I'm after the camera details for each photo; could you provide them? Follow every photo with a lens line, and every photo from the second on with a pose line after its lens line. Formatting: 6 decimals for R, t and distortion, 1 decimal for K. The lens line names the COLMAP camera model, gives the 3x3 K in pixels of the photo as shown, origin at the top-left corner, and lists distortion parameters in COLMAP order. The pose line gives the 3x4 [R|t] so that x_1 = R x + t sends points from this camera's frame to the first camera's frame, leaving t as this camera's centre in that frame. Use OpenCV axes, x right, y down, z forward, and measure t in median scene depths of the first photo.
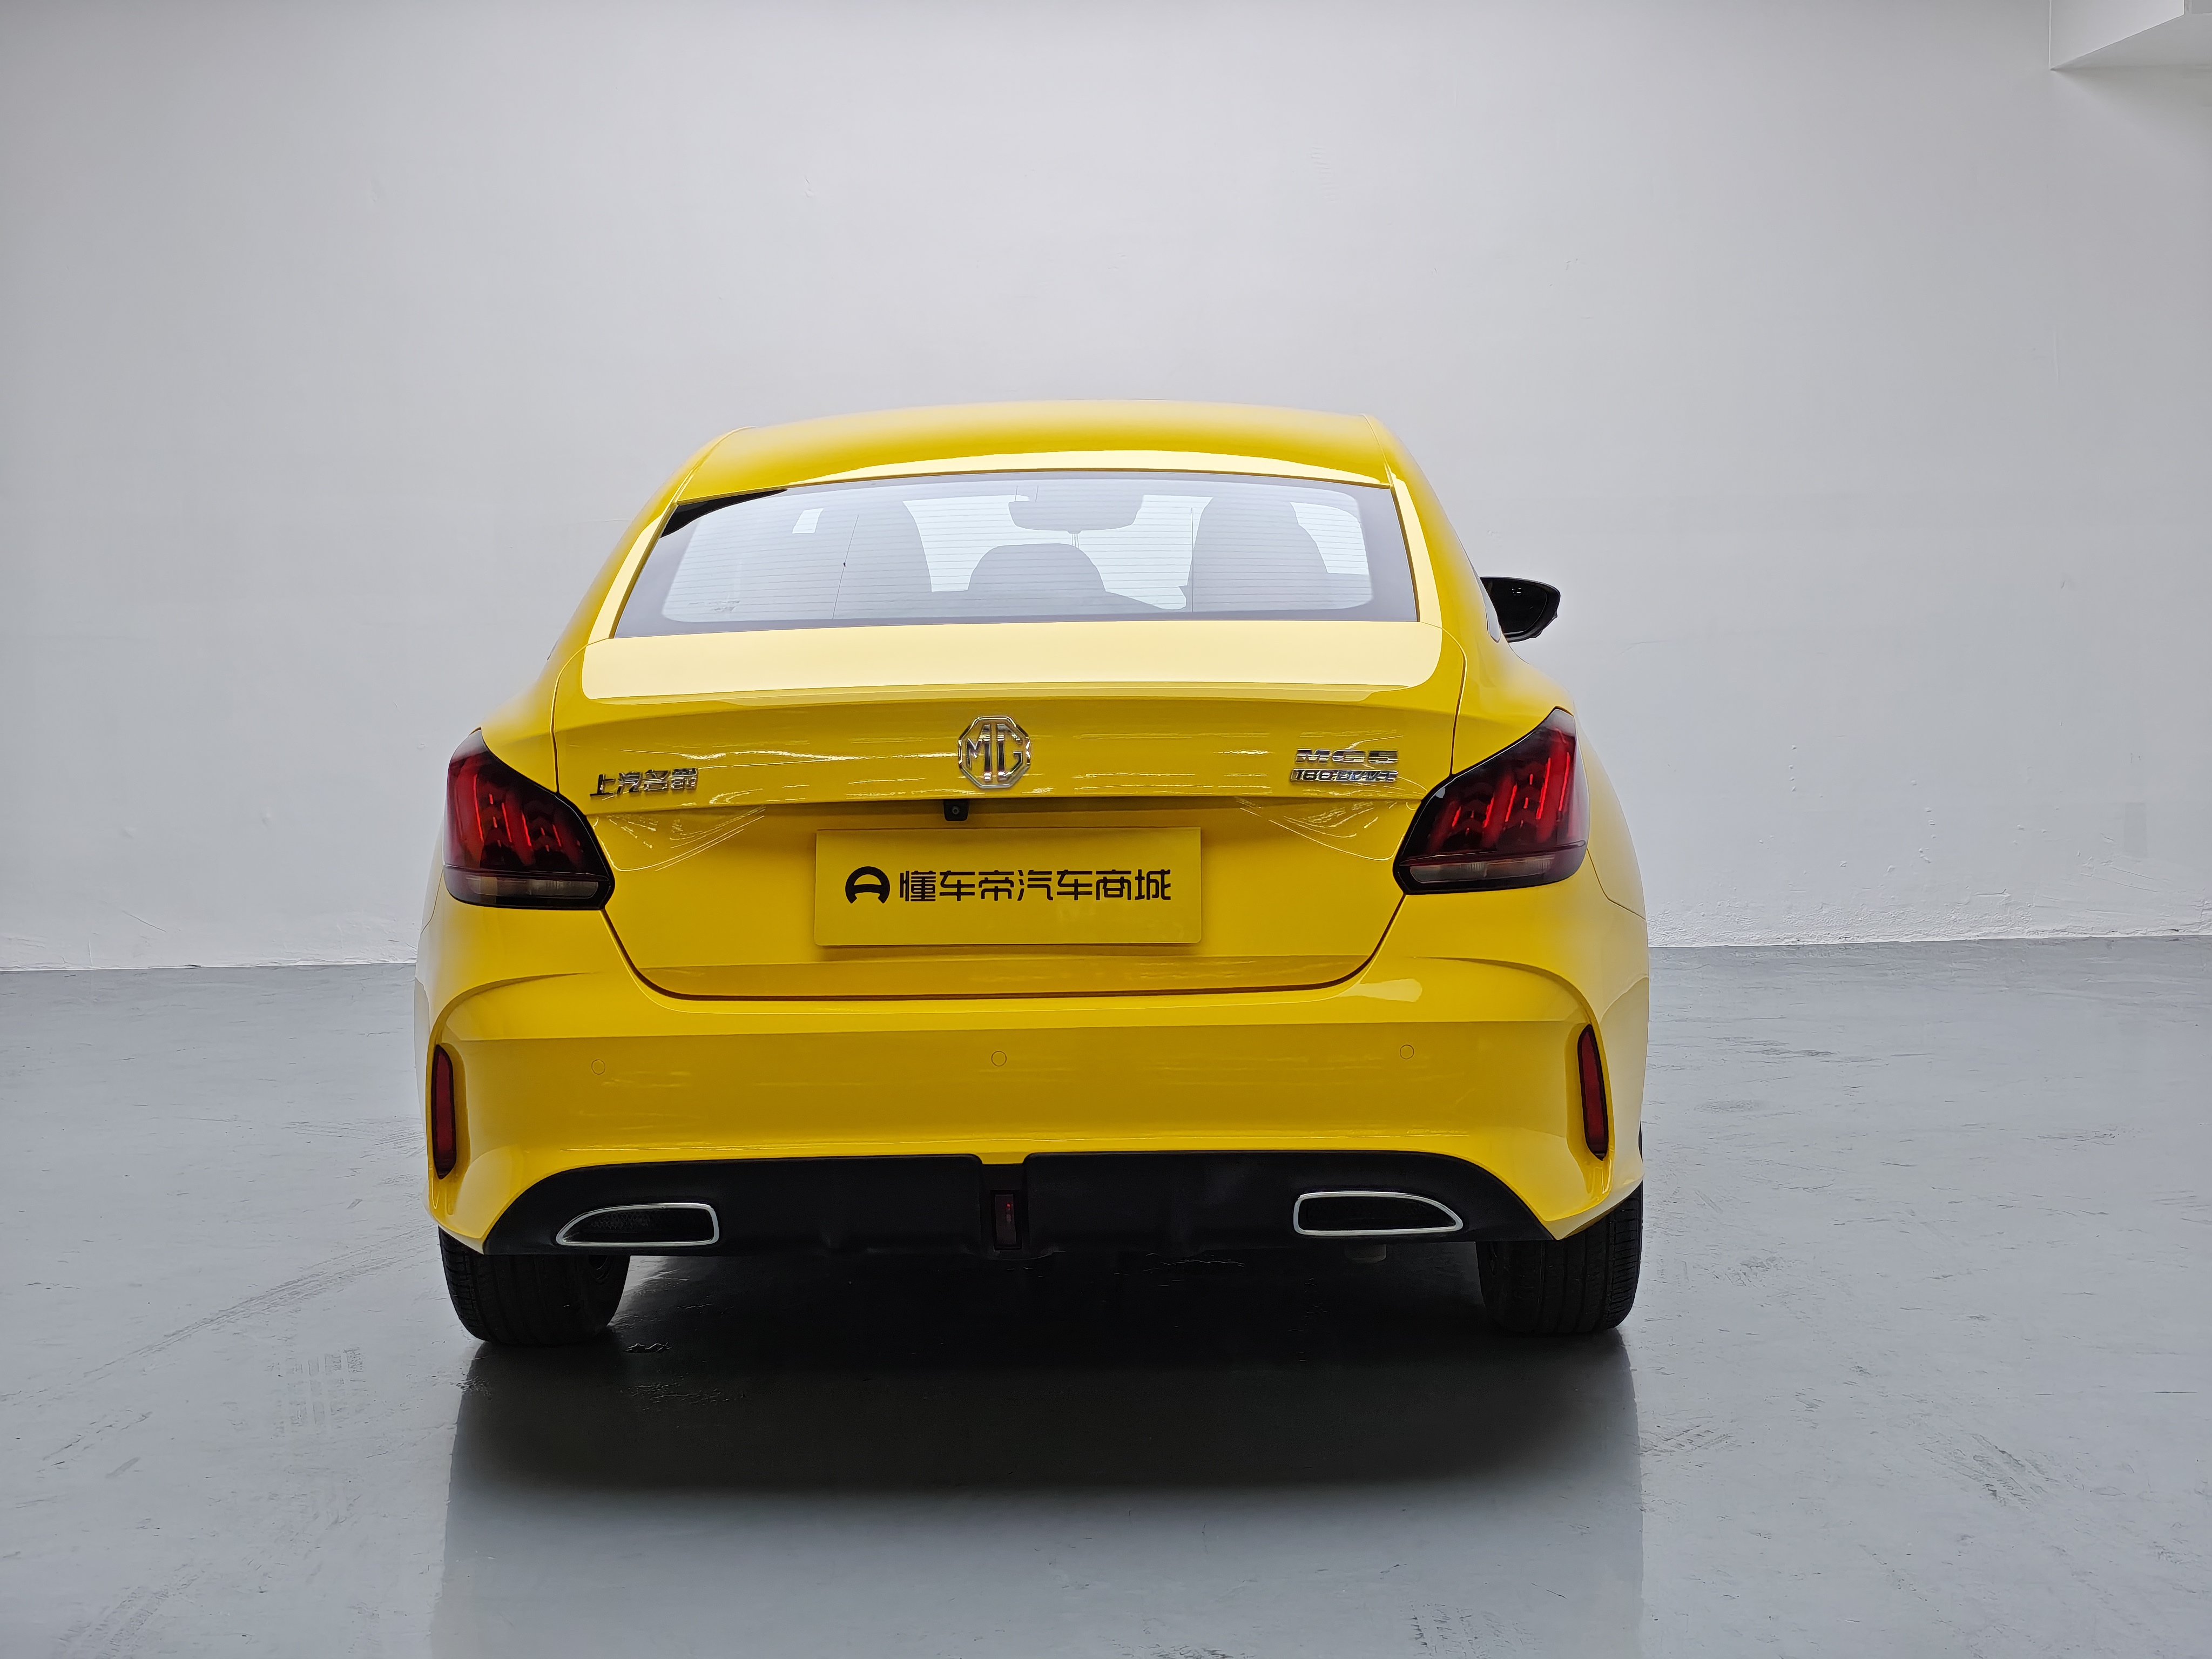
lens RADIAL K [[3067.9, 0, 1106.0], [0, 3067.9, 829.5], [0, 0, 1]] dist [0.036353, 0.019339]
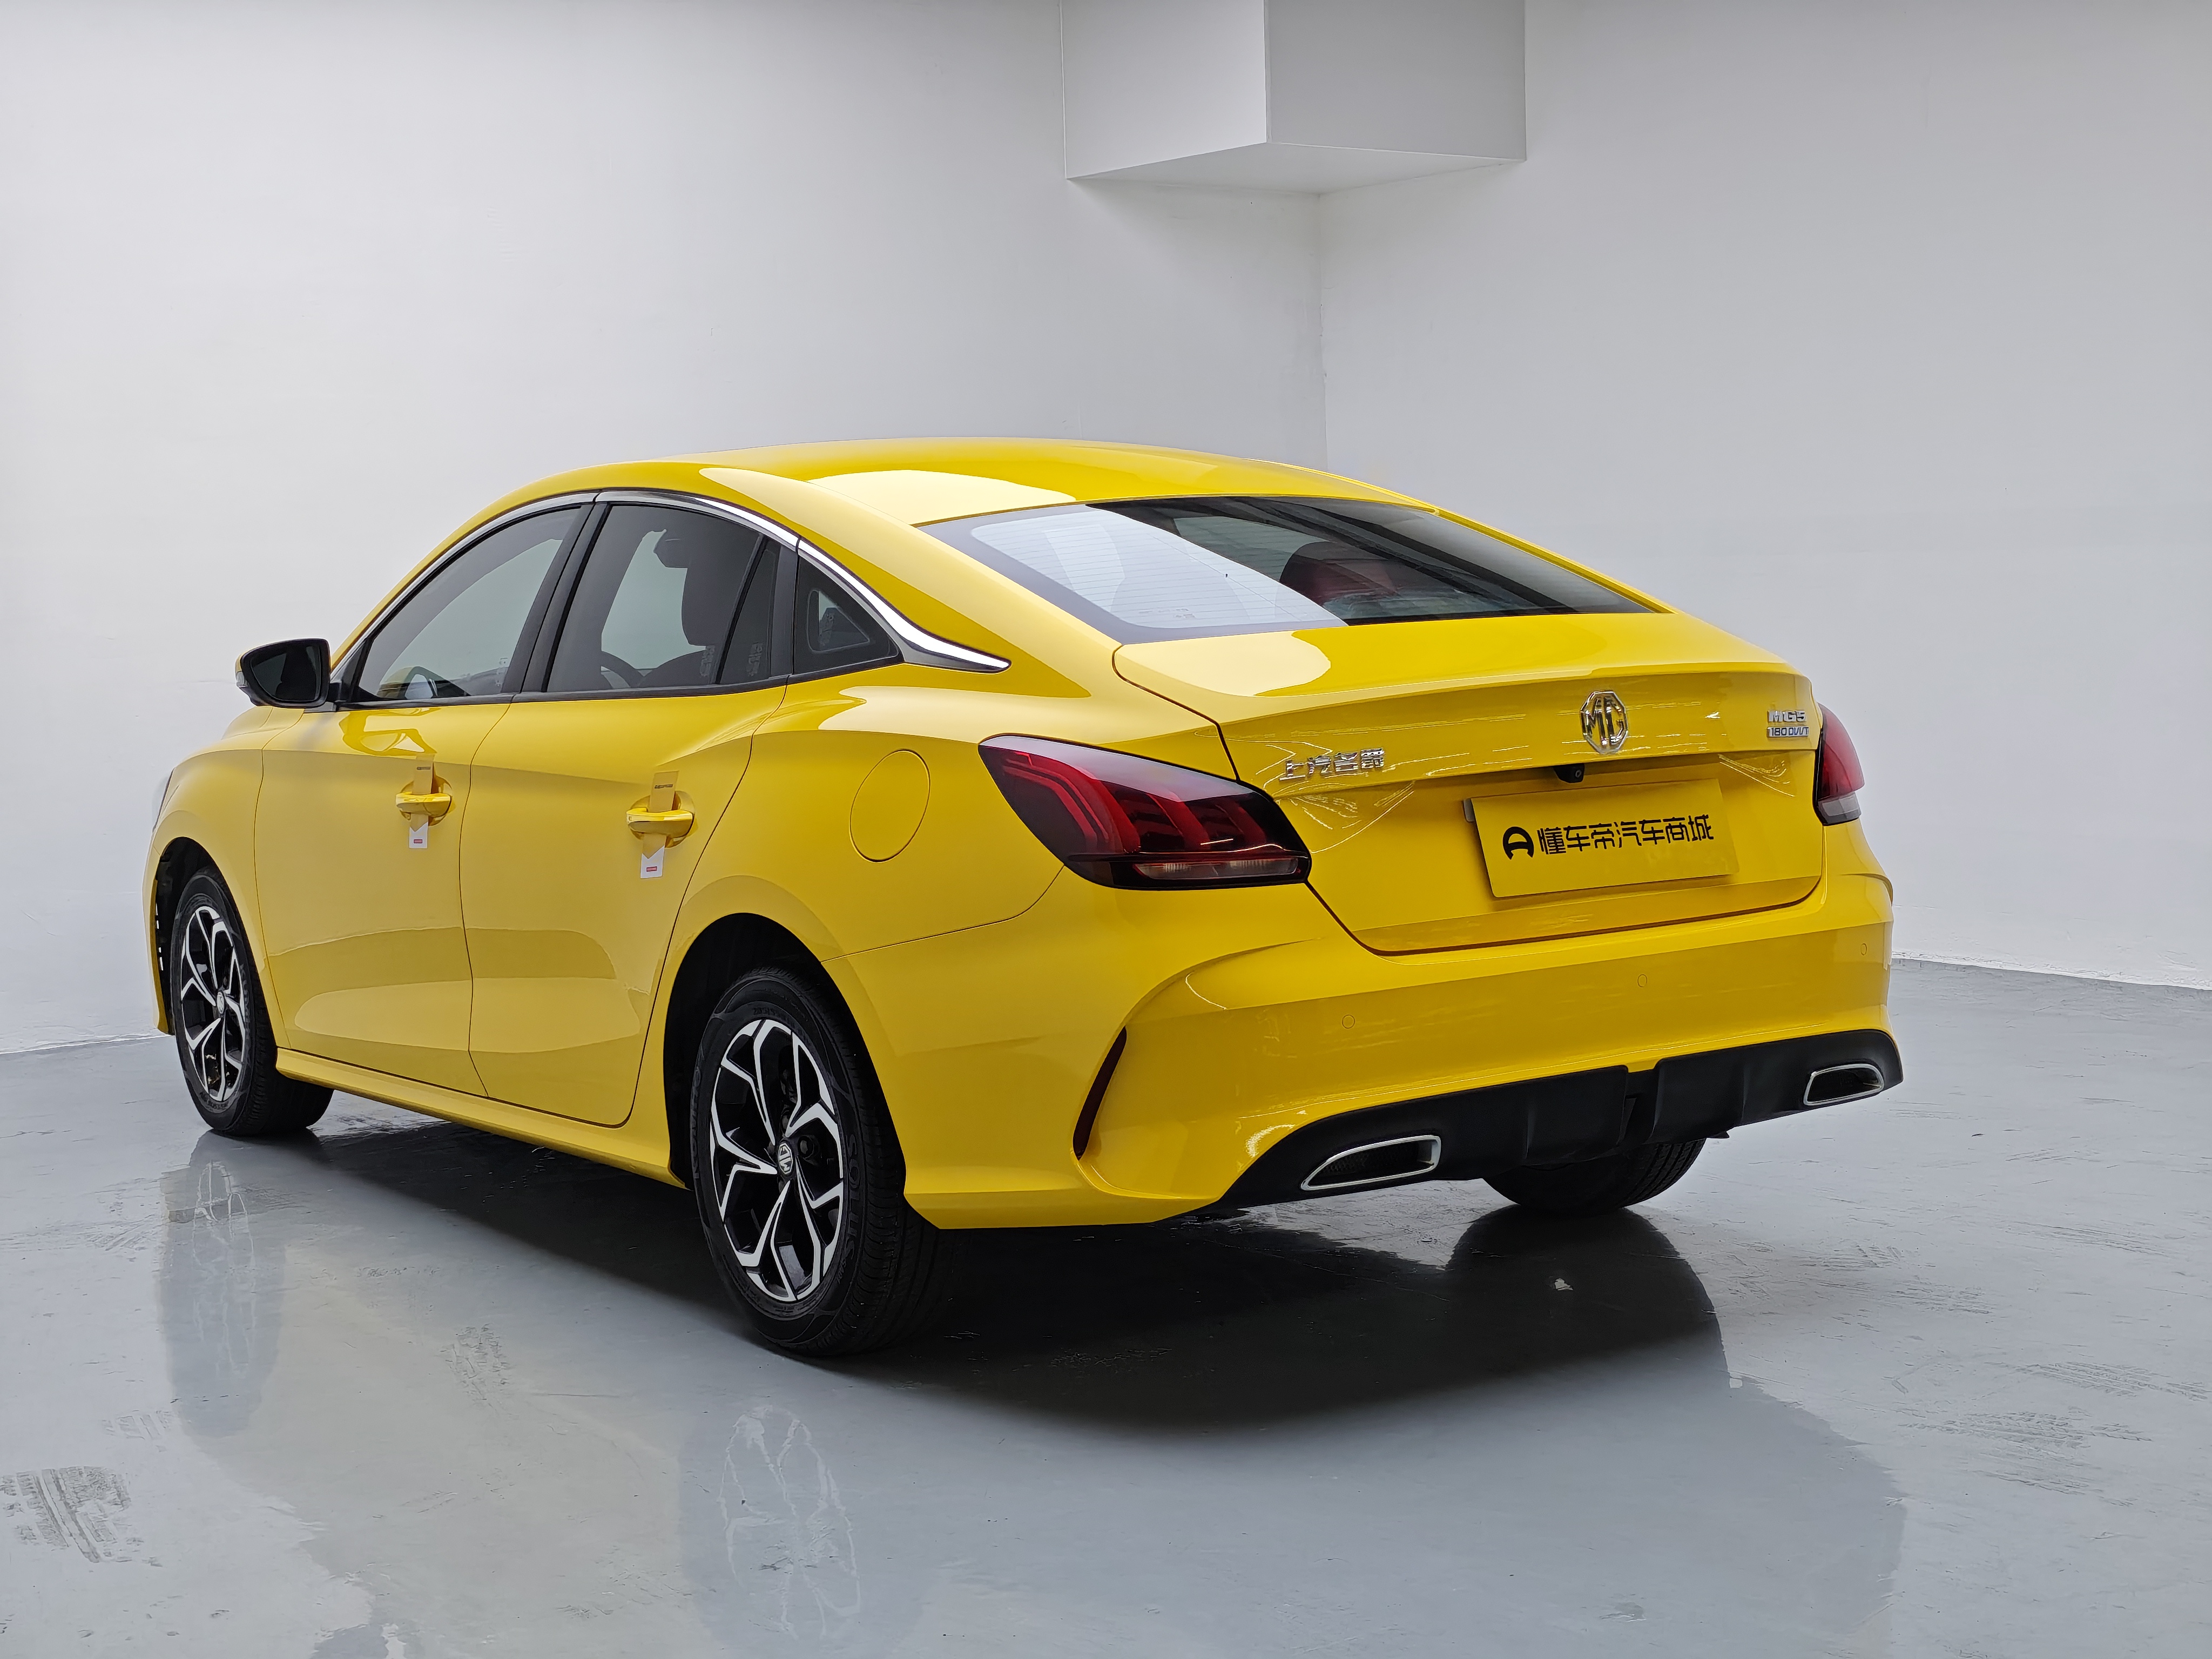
lens RADIAL K [[3130.6, 0, 1106.0], [0, 3130.6, 829.5], [0, 0, 1]] dist [0.065619, -0.088786]
pose [[0.829847, -0.058371, 0.554929, -0.825114], [0.076010, 0.997068, -0.008787, 0.011379], [-0.552789, 0.049472, 0.831851, 0.104770]]
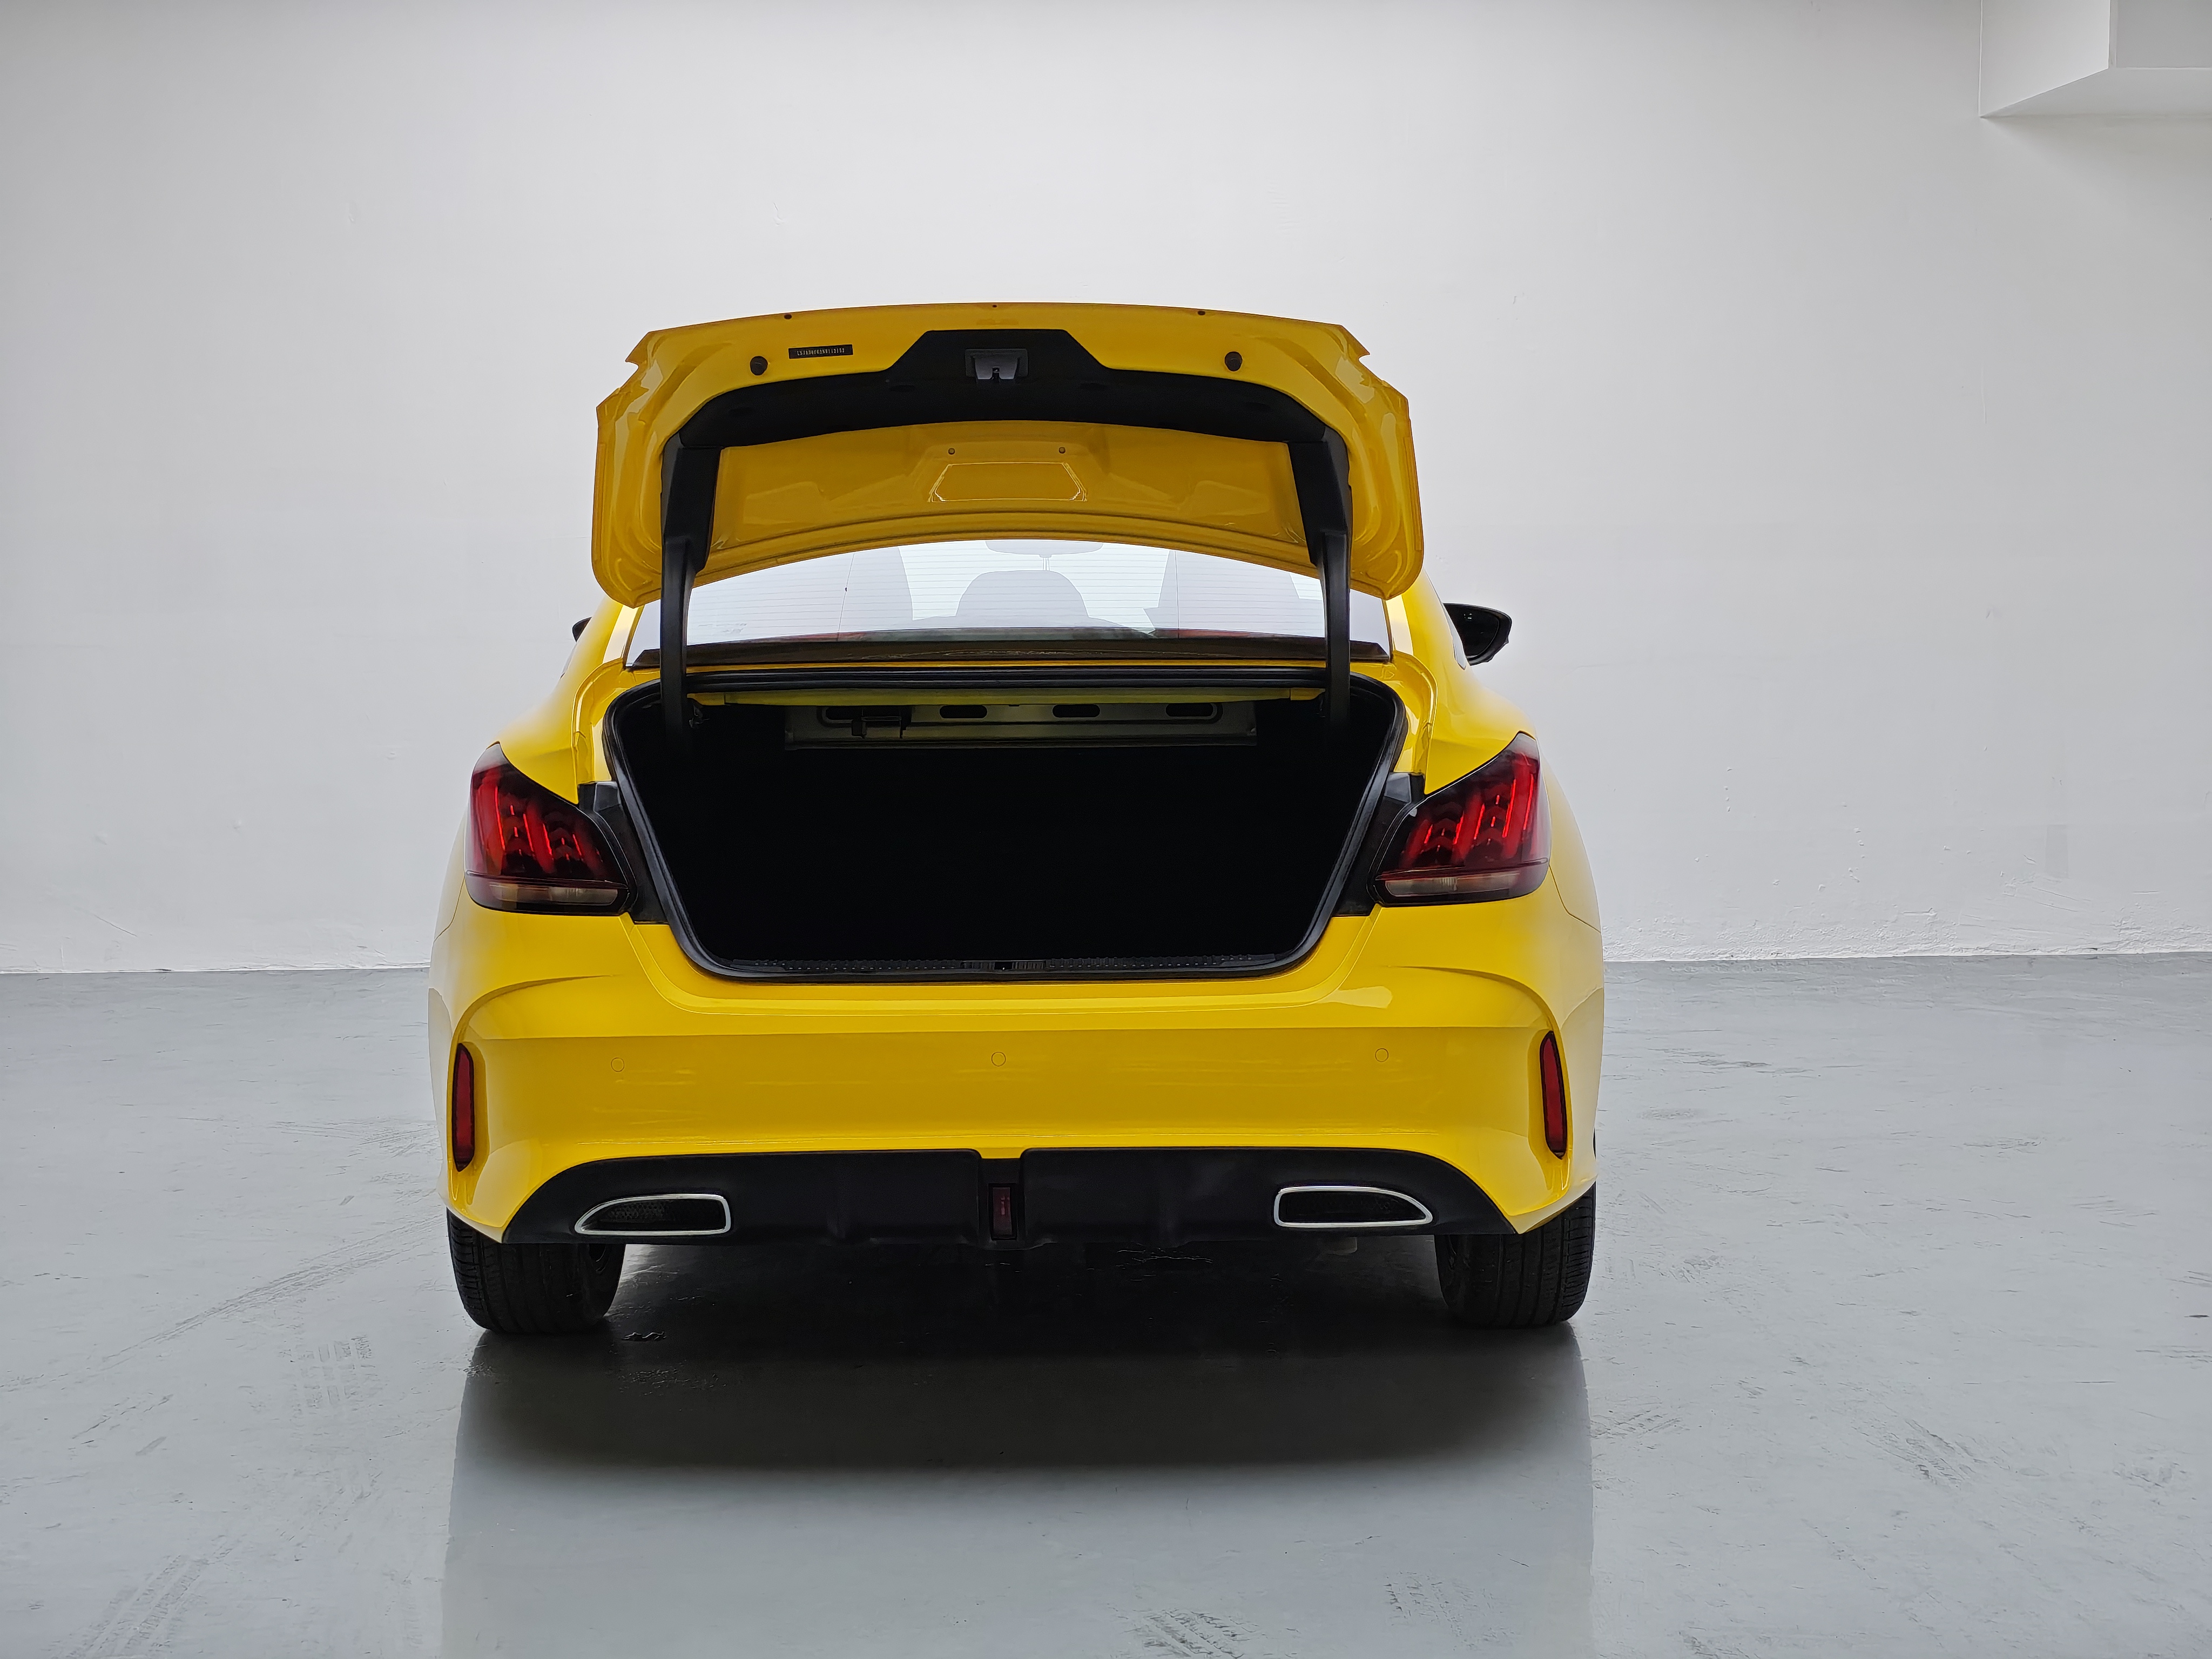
lens RADIAL K [[3086.1, 0, 1106.0], [0, 3086.1, 829.5], [0, 0, 1]] dist [0.032764, 0.067218]
pose [[0.999625, 0.008050, 0.026183, -0.025001], [-0.007935, 0.999958, -0.004488, -0.000133], [-0.026218, 0.004278, 0.999647, -0.064151]]
